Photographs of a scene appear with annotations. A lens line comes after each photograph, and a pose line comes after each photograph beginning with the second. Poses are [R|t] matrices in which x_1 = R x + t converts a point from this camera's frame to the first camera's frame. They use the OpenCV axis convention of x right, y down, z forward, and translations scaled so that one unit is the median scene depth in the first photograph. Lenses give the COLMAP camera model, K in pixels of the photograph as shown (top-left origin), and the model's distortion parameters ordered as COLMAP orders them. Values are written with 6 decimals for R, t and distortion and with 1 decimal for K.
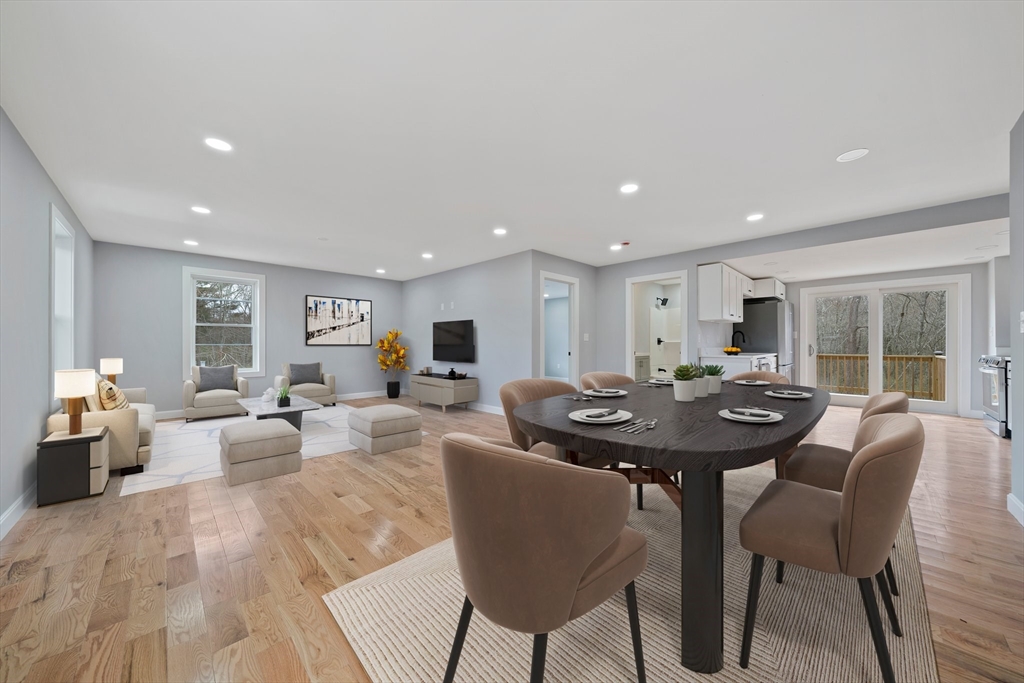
lens RADIAL K [[355.4, 0, 511.9], [0, 355.4, 341.1], [0, 0, 1]] dist [-0.005101, -0.000264]
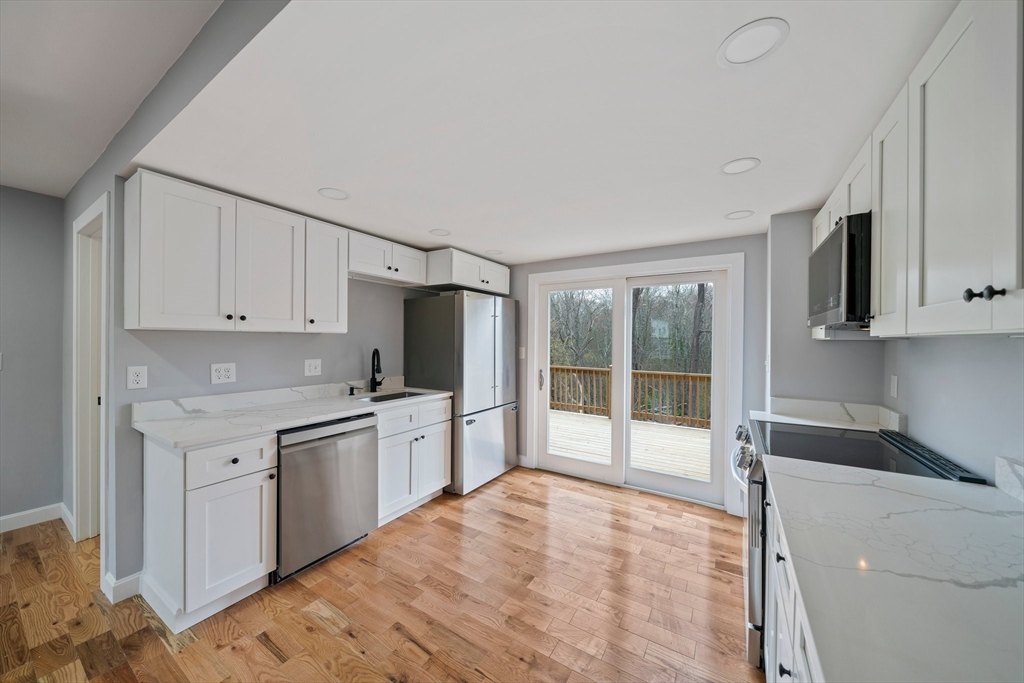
lens RADIAL K [[355.4, 0, 522.2], [0, 355.4, 340.0], [0, 0, 1]] dist [-0.005101, -0.000264]
pose [[0.969168, 0.011133, 0.246149, 0.735557], [-0.013738, 0.999866, 0.008870, -0.050390], [-0.246017, -0.011978, 0.969191, 0.483417]]
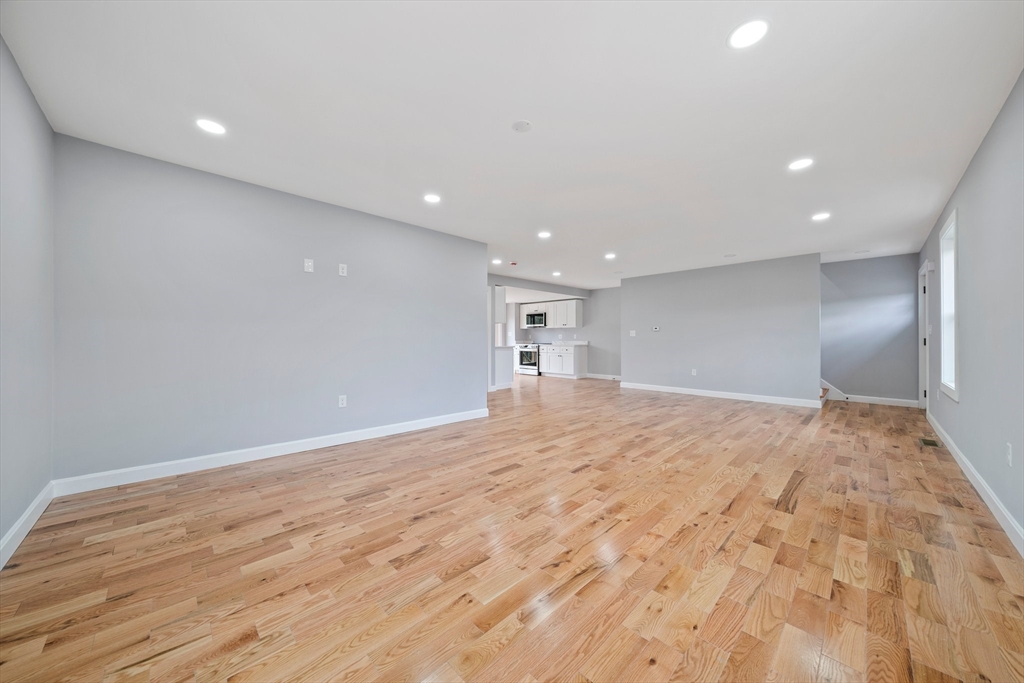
lens RADIAL K [[355.4, 0, 511.6], [0, 355.4, 339.7], [0, 0, 1]] dist [-0.005101, -0.000264]
pose [[0.000620, -0.000302, 1.000000, -0.836199], [-0.014338, 0.999897, 0.000311, 0.009533], [-0.999897, -0.014338, 0.000616, 0.823573]]
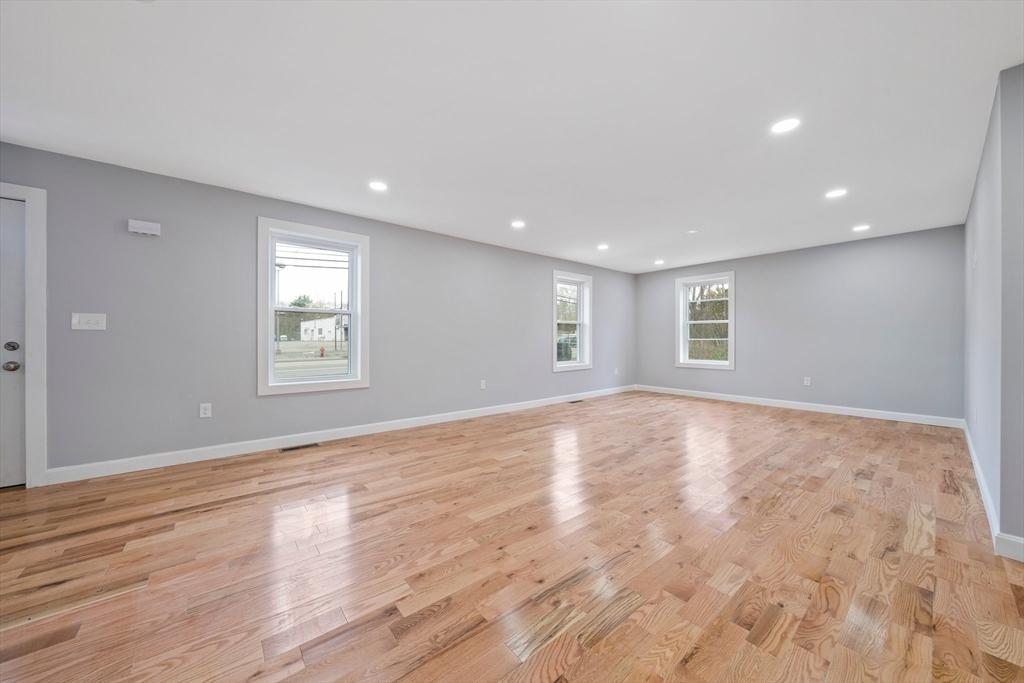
lens RADIAL K [[355.4, 0, 510.0], [0, 355.4, 339.1], [0, 0, 1]] dist [-0.005101, -0.000264]
pose [[-0.093632, -0.000990, -0.995606, 0.397099], [0.013414, 0.999907, -0.002256, 0.003928], [0.995517, -0.013566, -0.093610, 0.480417]]
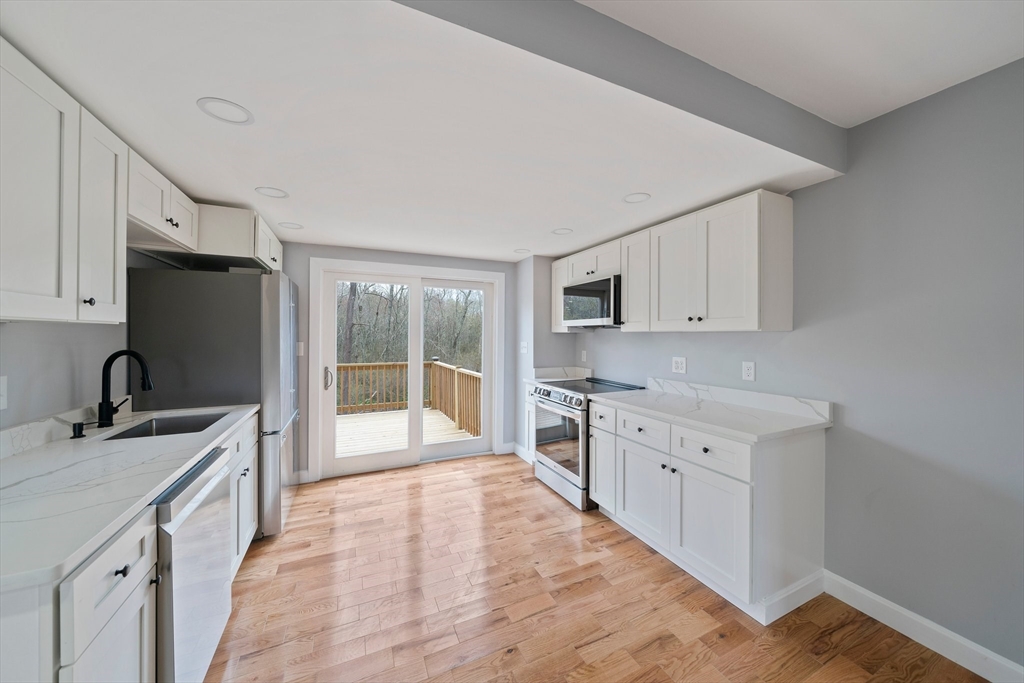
lens RADIAL K [[355.4, 0, 518.7], [0, 355.4, 335.0], [0, 0, 1]] dist [-0.005101, -0.000264]
pose [[0.325972, 0.000628, 0.945379, 0.485505], [-0.011908, 0.999923, 0.003442, -0.048600], [-0.945304, -0.012380, 0.325954, 0.620061]]
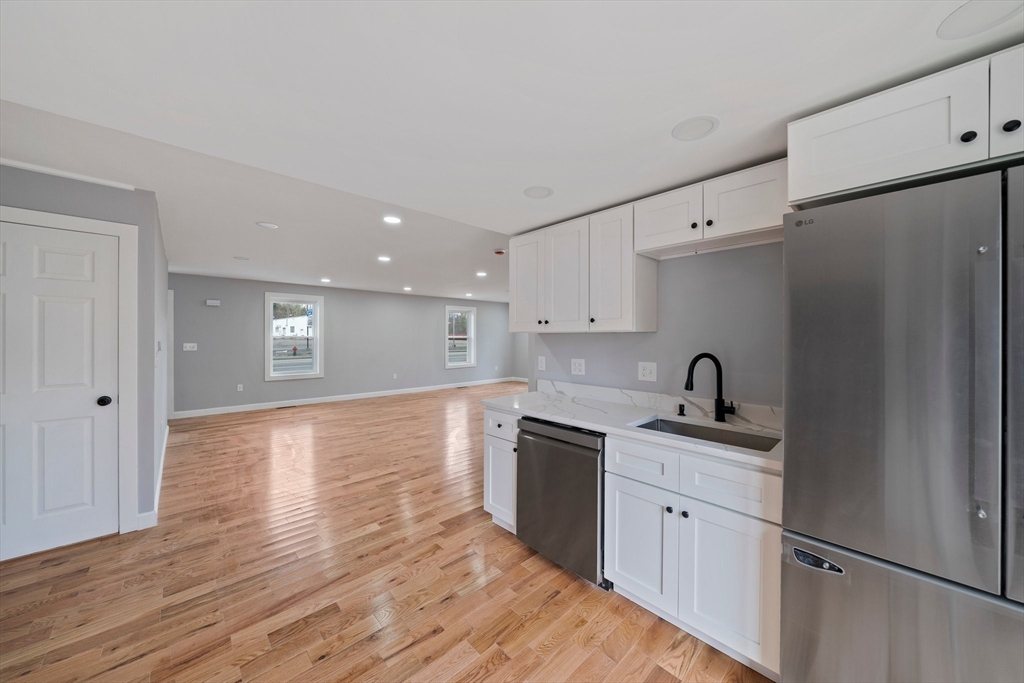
lens RADIAL K [[355.4, 0, 513.8], [0, 355.4, 338.0], [0, 0, 1]] dist [-0.005101, -0.000264]
pose [[-0.025367, 0.004652, -0.999667, 0.993832], [0.009628, 0.999944, 0.004409, -0.048178], [0.999632, -0.009513, -0.025410, 0.858744]]
